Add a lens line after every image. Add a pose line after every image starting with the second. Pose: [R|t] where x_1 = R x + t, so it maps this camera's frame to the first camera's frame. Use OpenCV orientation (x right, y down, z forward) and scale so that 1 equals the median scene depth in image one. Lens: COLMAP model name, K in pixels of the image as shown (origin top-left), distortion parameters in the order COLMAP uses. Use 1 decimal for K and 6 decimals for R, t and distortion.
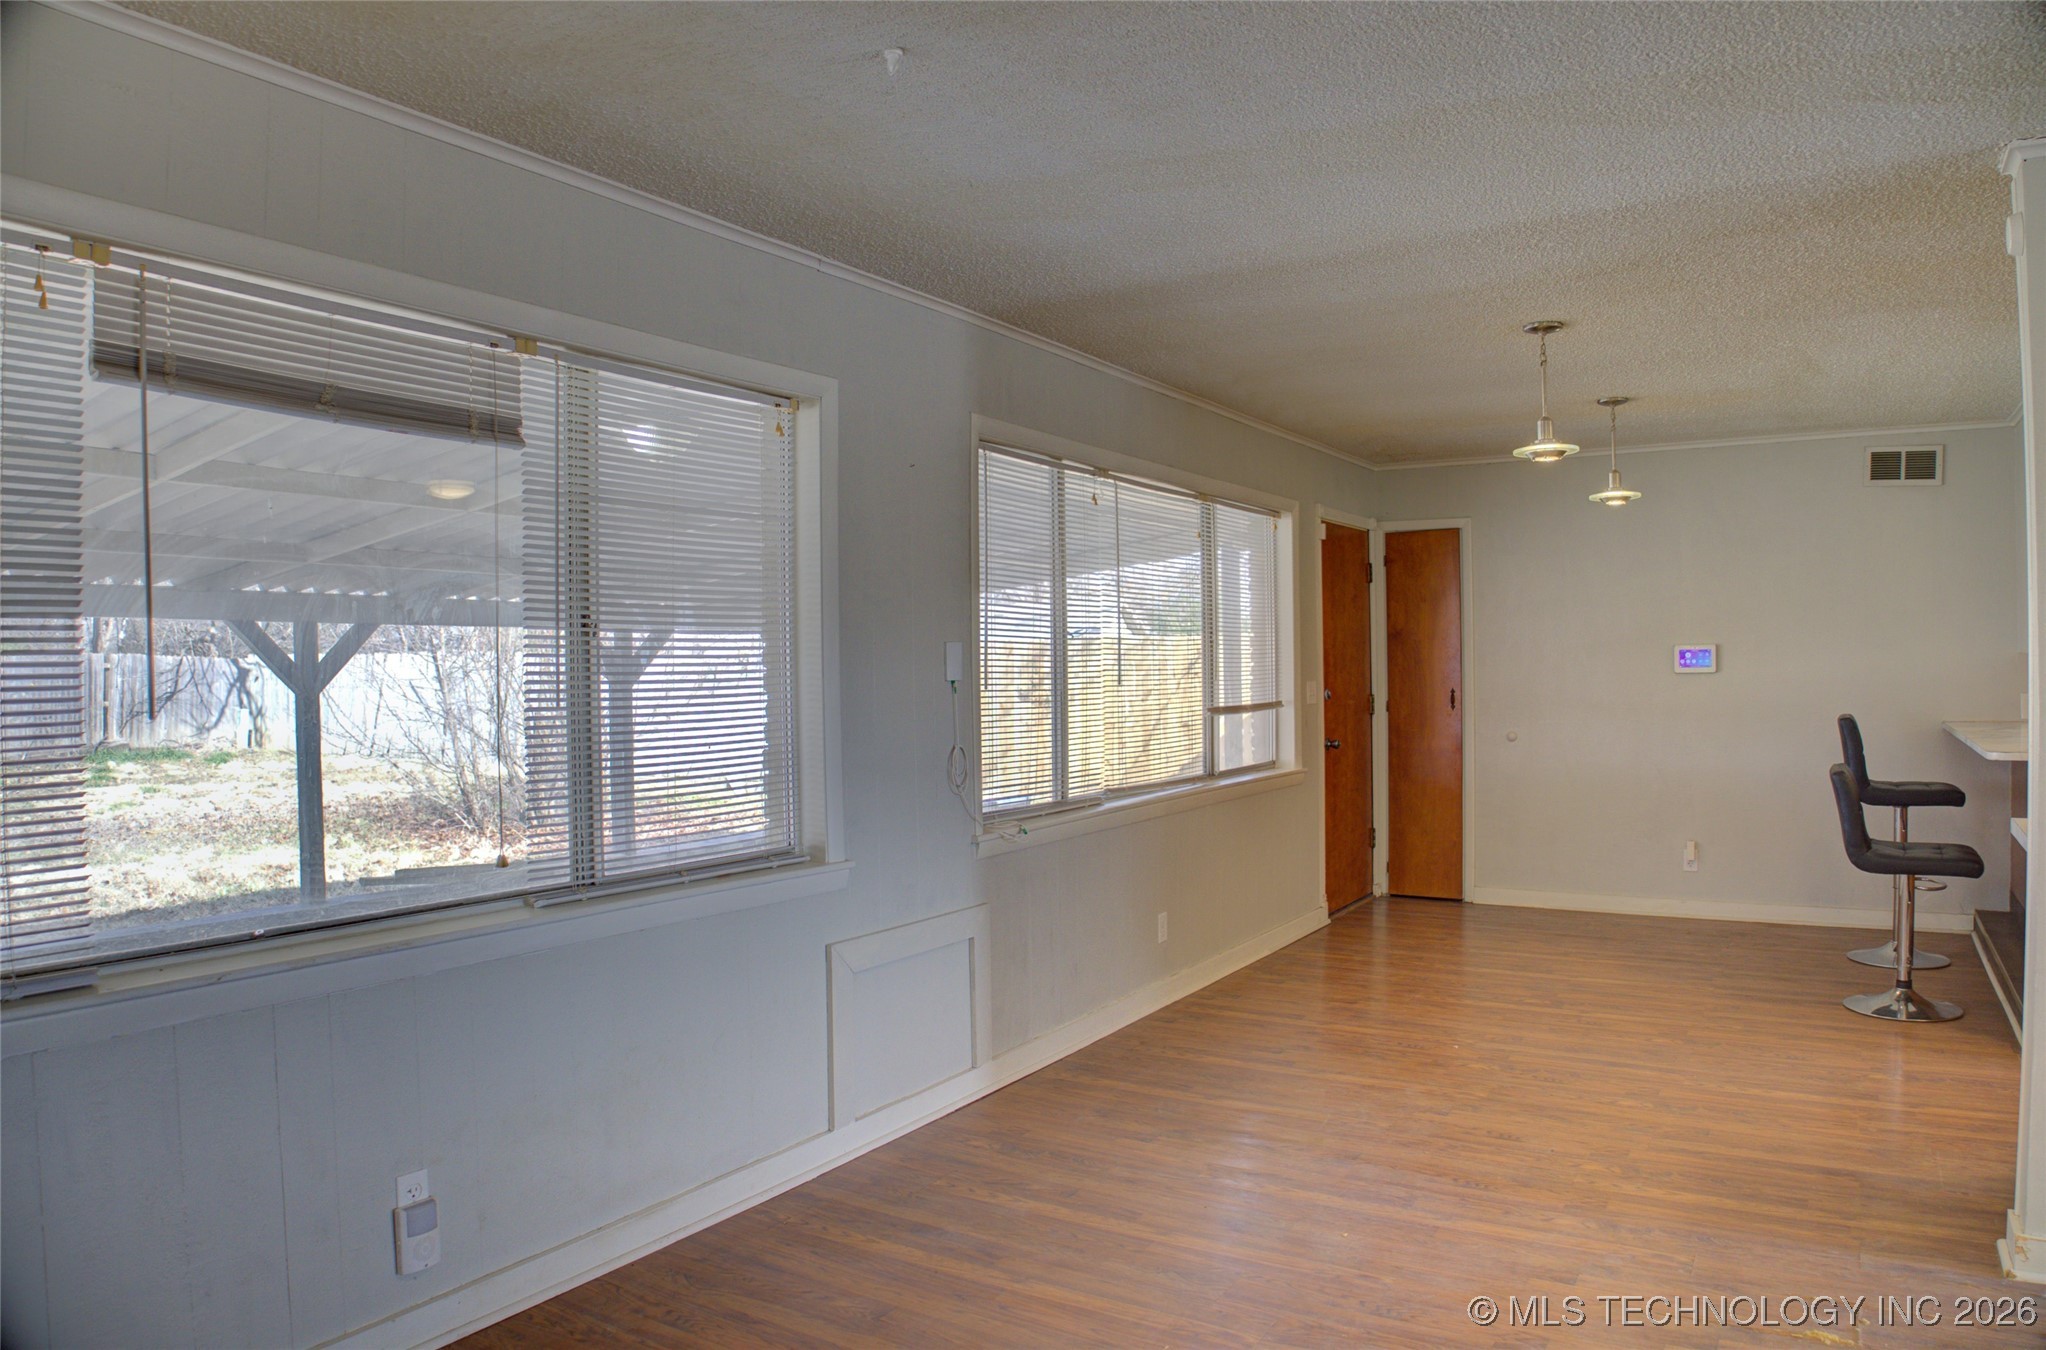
lens RADIAL K [[1364.9, 0, 1023.0], [0, 1364.9, 675.0], [0, 0, 1]] dist [-0.130473, 0.055206]
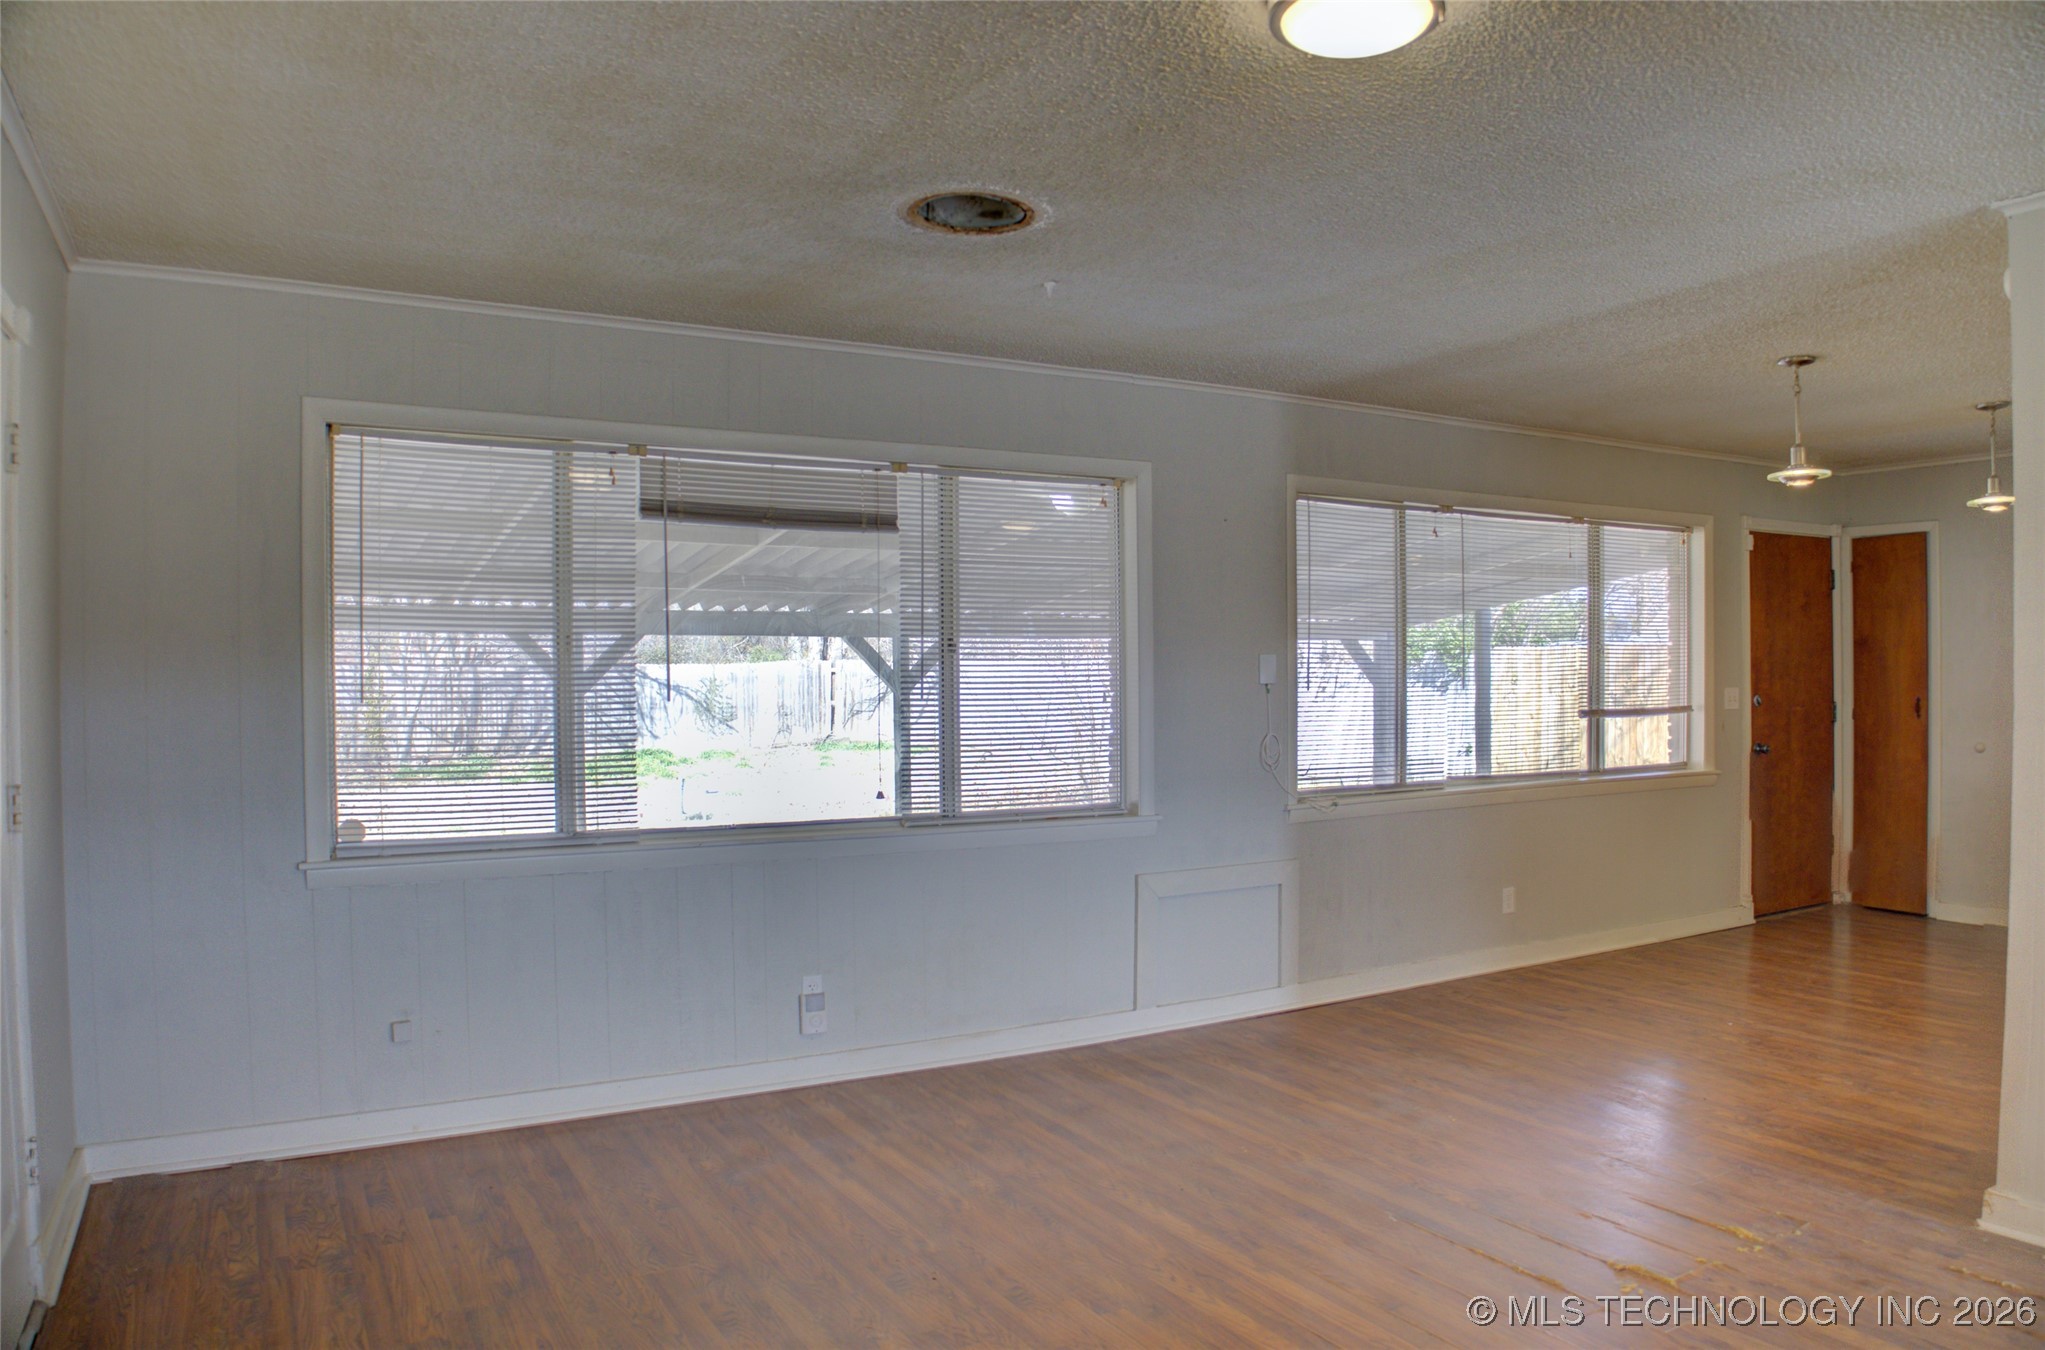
lens RADIAL K [[1385.9, 0, 1068.2], [0, 1385.9, 691.9], [0, 0, 1]] dist [-0.102063, 0.005953]
pose [[0.885638, 0.010711, -0.464253, 0.338464], [-0.005628, 0.999908, 0.012332, -0.002890], [0.464342, -0.008309, 0.885617, -0.213189]]
